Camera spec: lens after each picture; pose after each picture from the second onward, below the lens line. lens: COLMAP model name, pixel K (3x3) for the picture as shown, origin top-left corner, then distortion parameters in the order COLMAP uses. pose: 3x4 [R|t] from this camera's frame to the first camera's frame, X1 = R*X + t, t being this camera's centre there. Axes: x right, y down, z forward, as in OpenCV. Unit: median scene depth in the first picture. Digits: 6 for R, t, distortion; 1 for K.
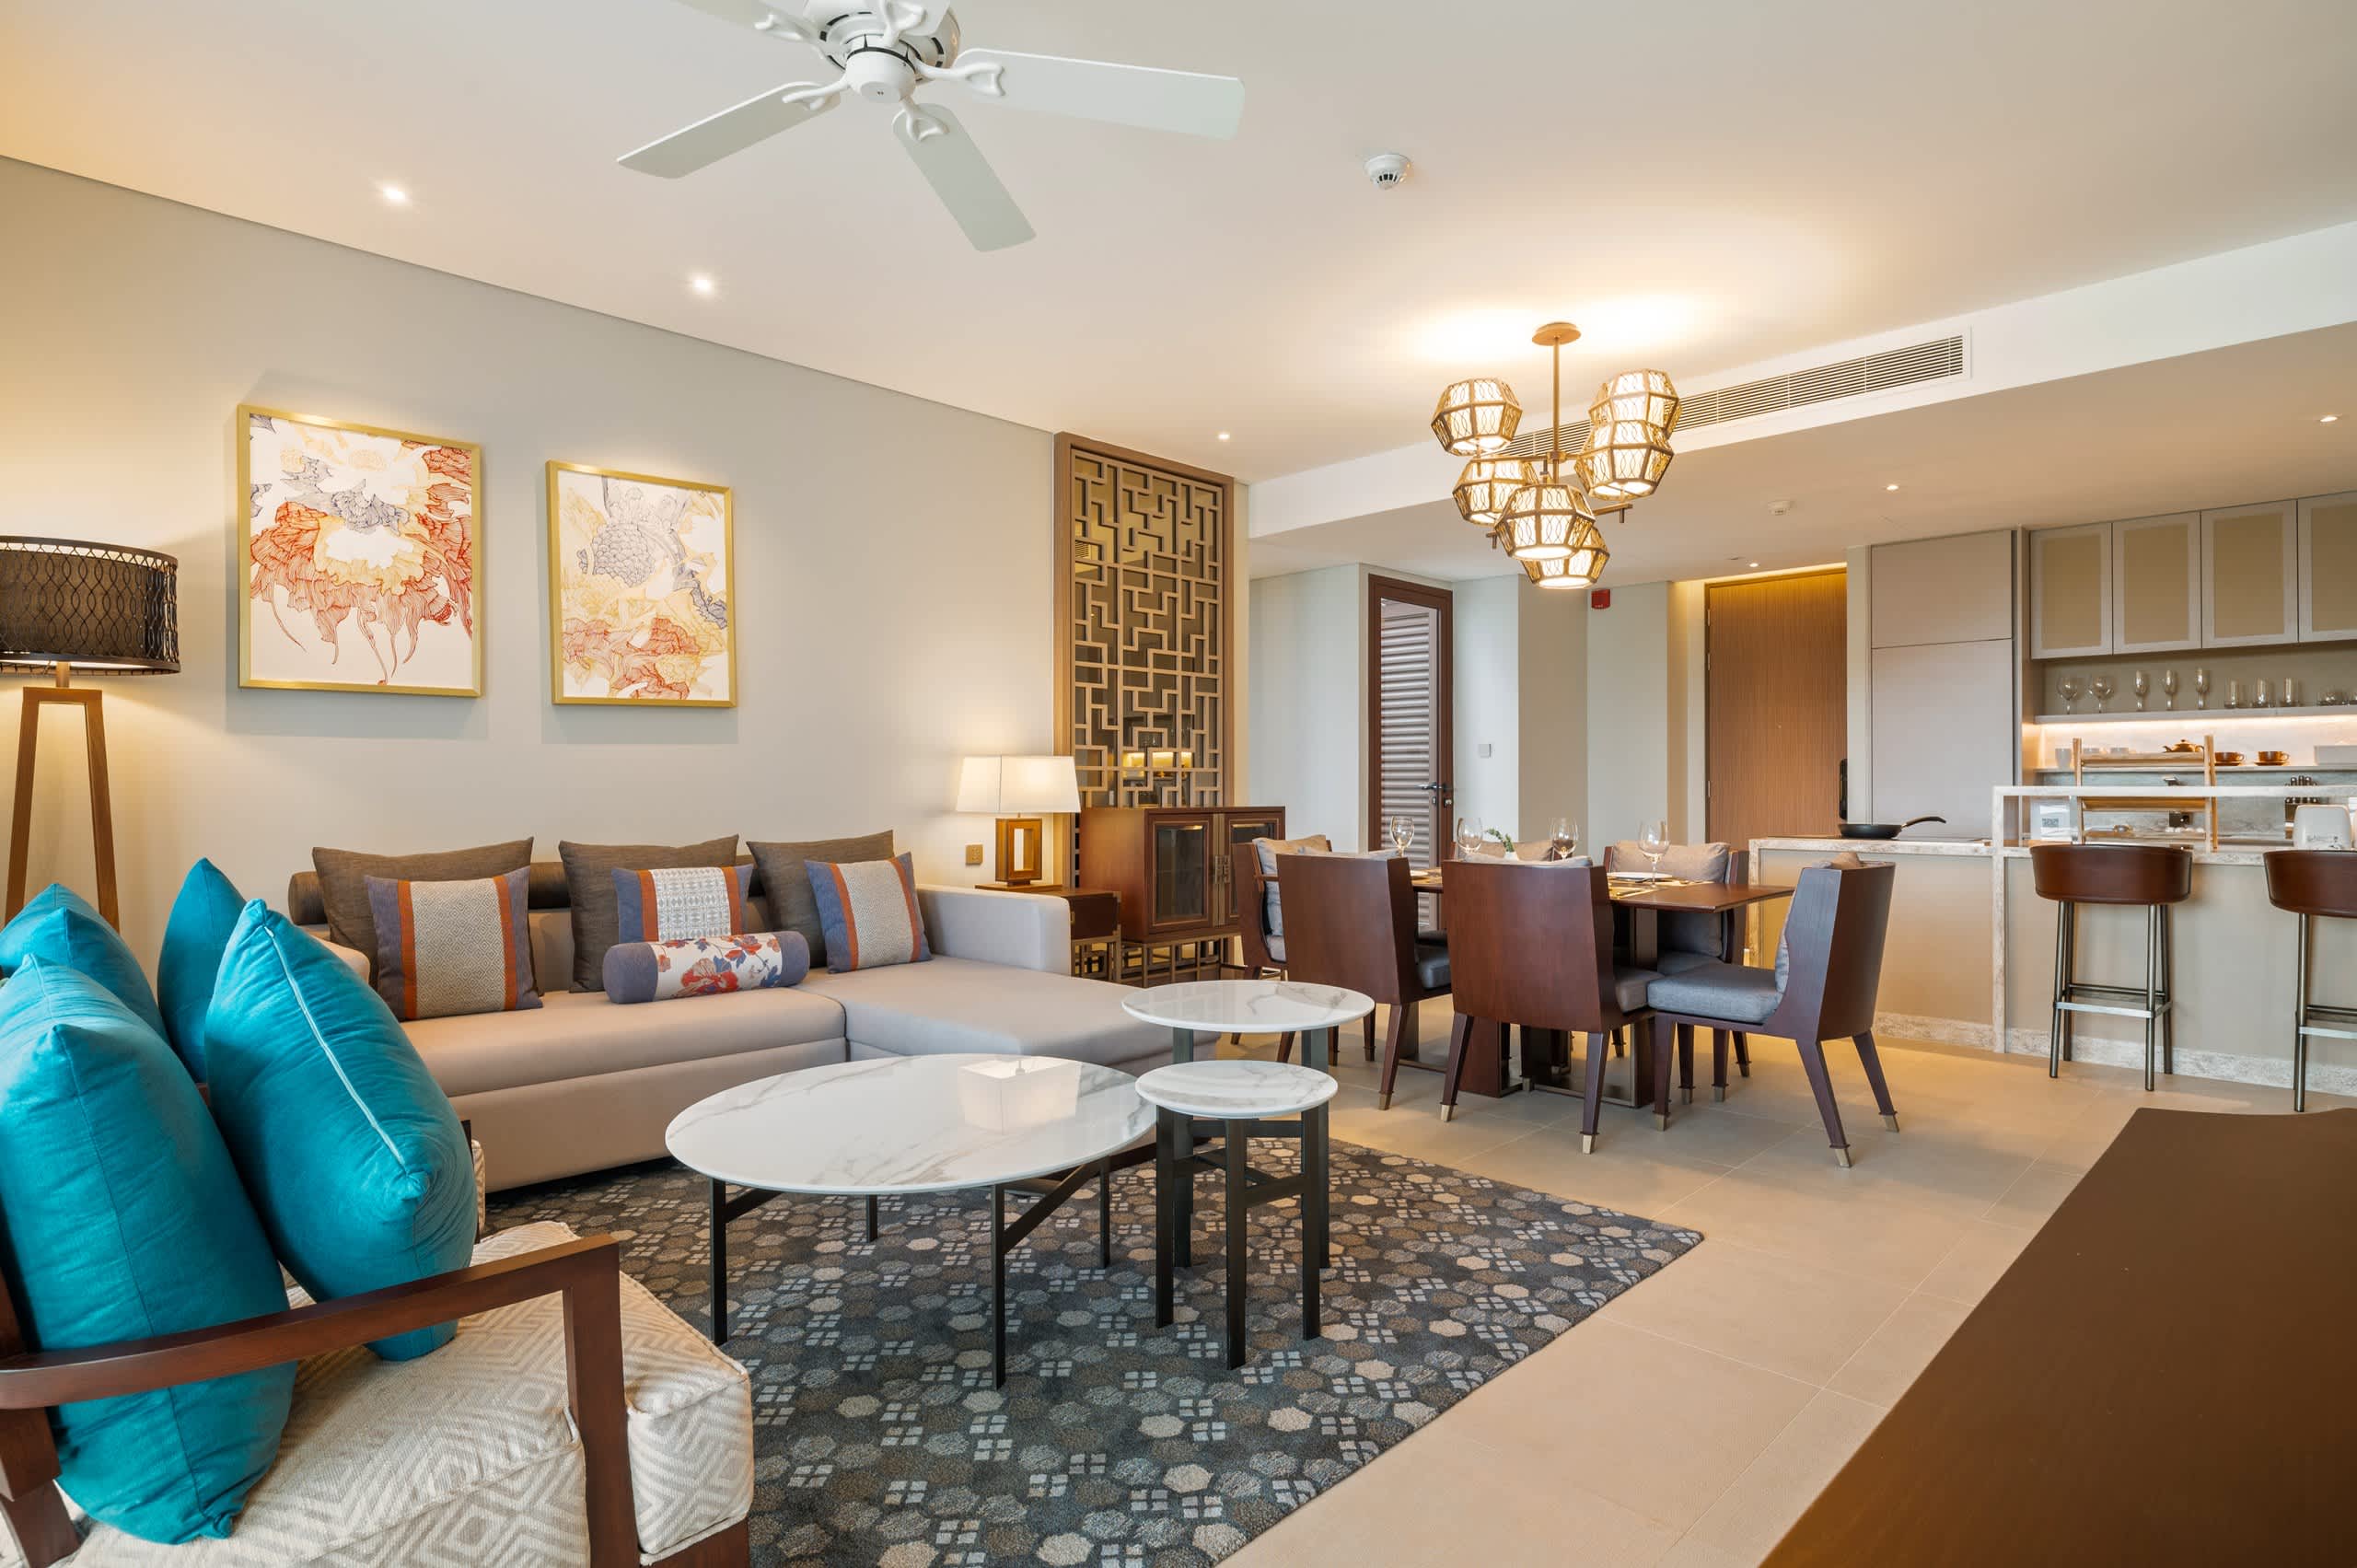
lens RADIAL K [[1236.0, 0, 1177.1], [0, 1236.0, 784.2], [0, 0, 1]] dist [-0.020549, -0.000463]
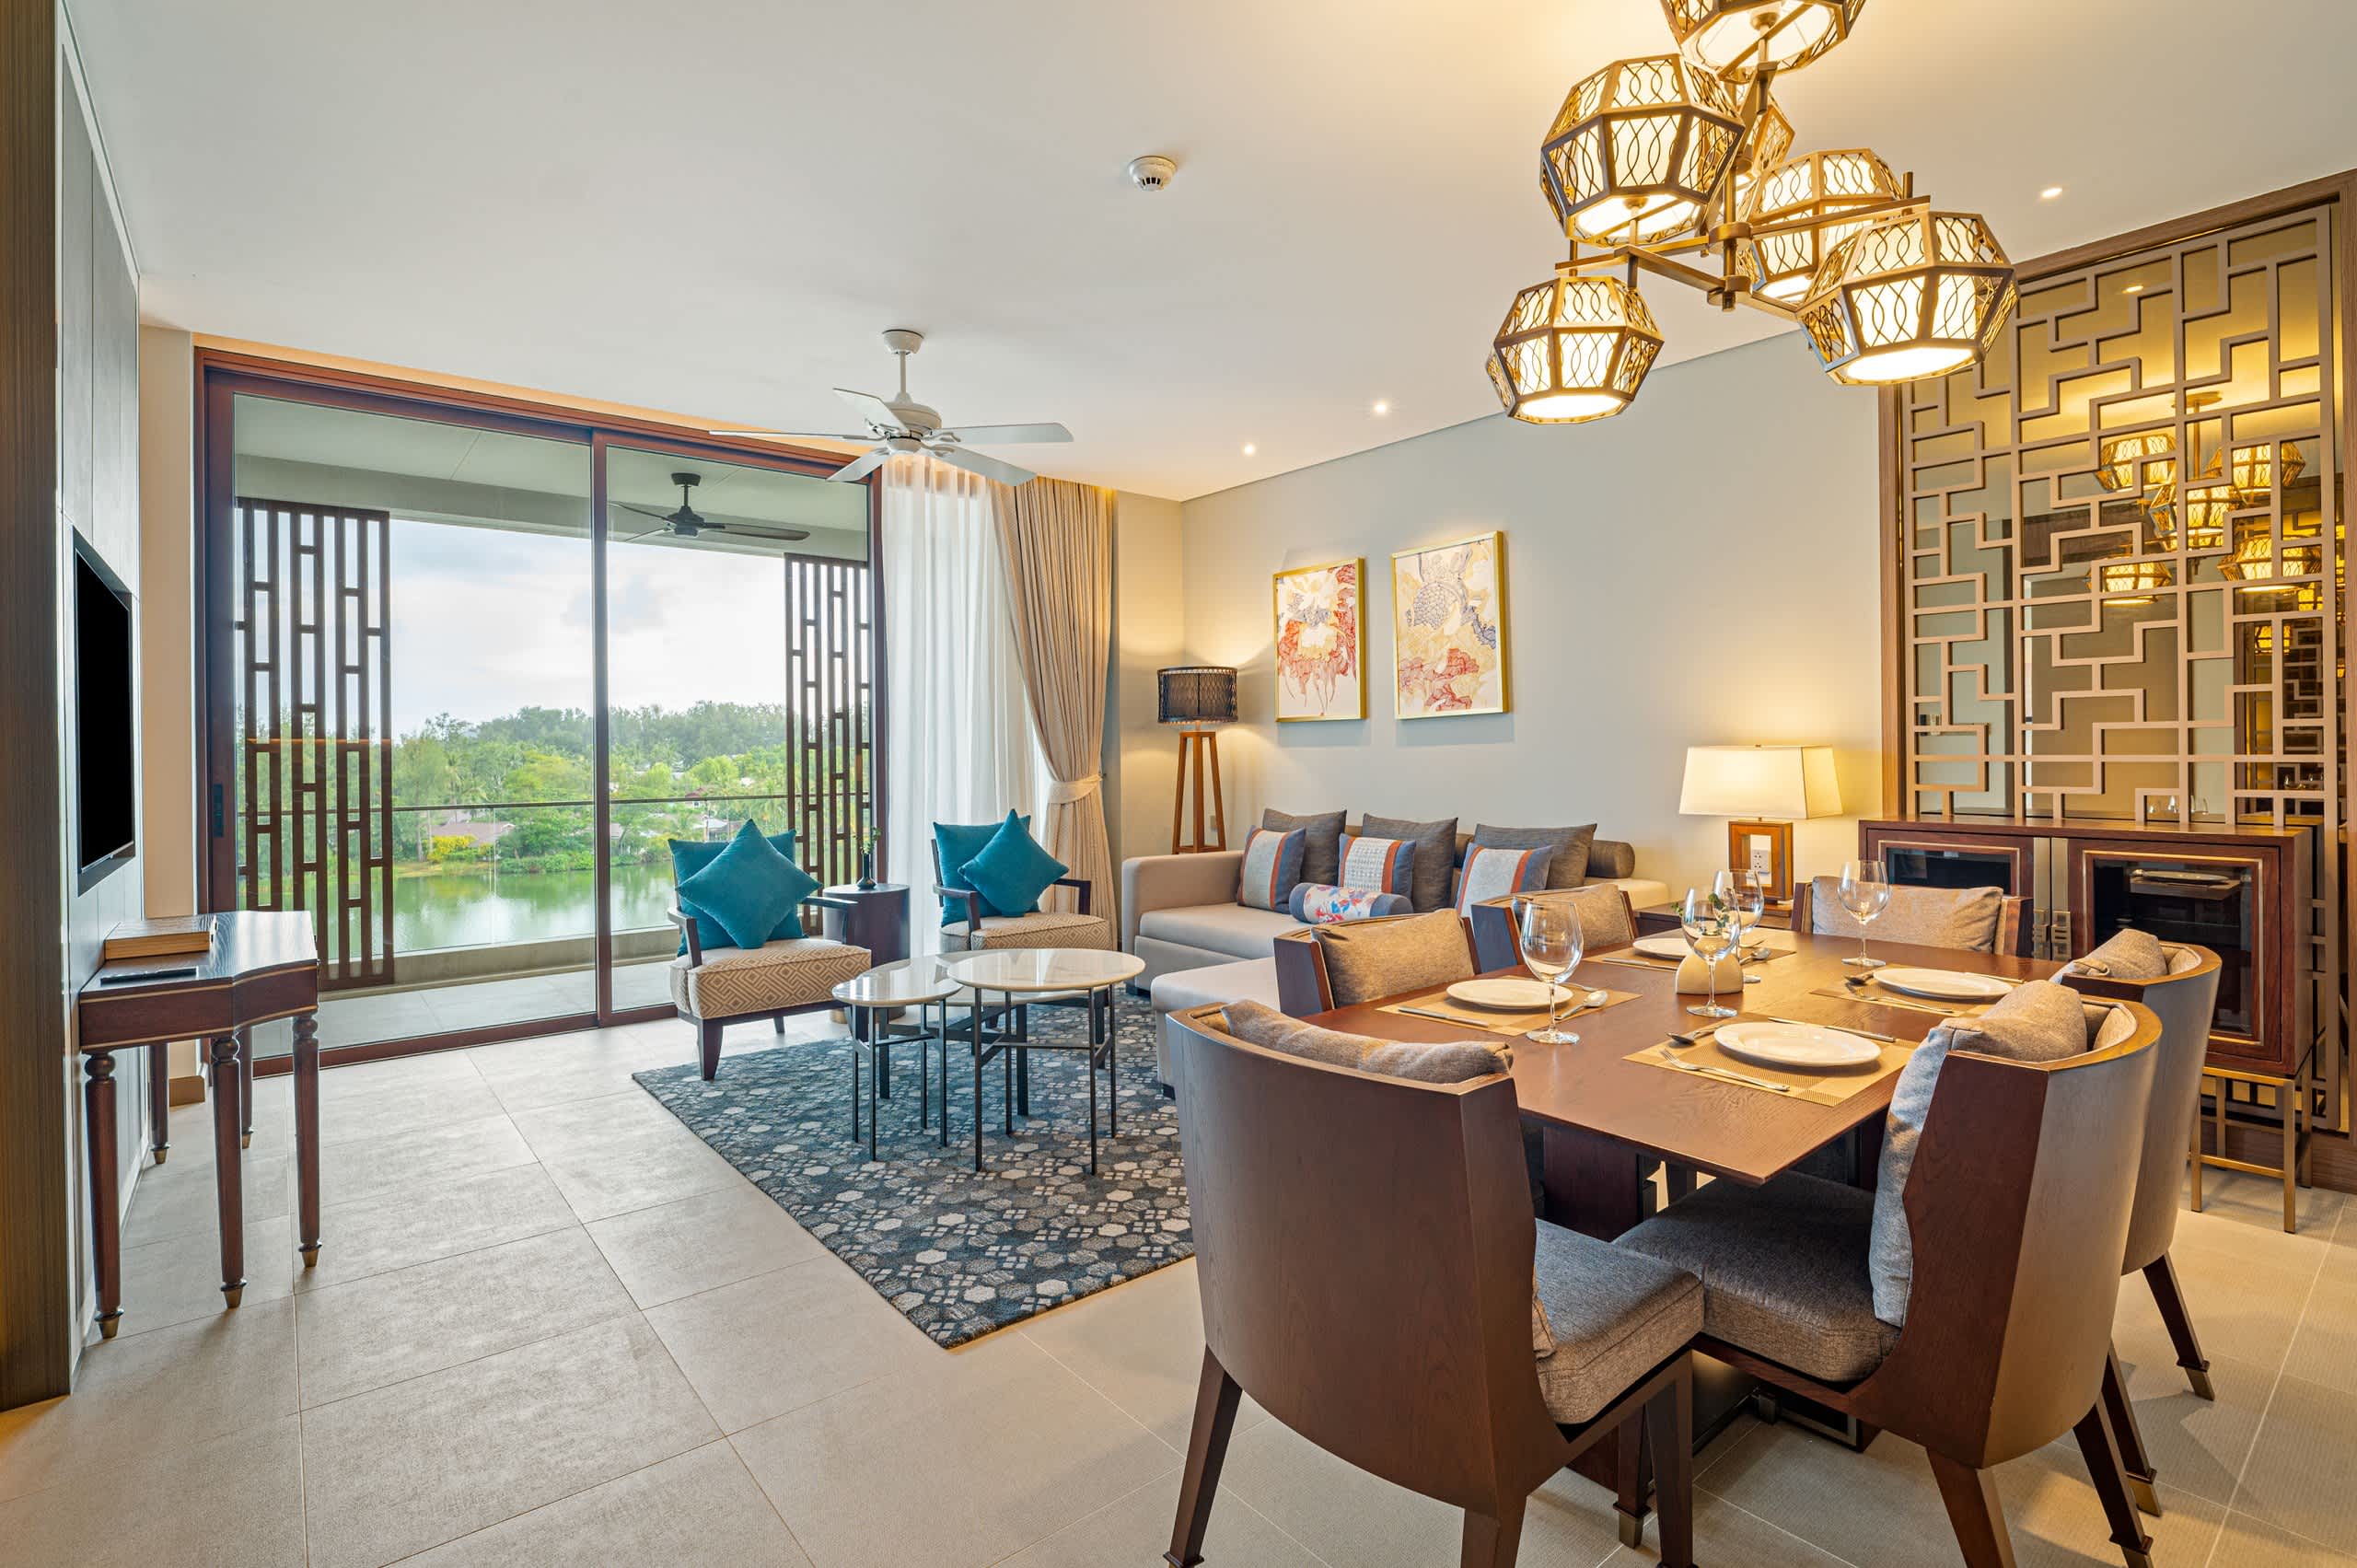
lens RADIAL K [[1127.6, 0, 1208.3], [0, 1127.6, 731.4], [0, 0, 1]] dist [0.002681, 0.000032]
pose [[-0.104746, -0.027085, -0.994130, 0.900832], [-0.001464, 0.999632, -0.027081, -0.015748], [0.994498, -0.001381, -0.104747, 0.977624]]
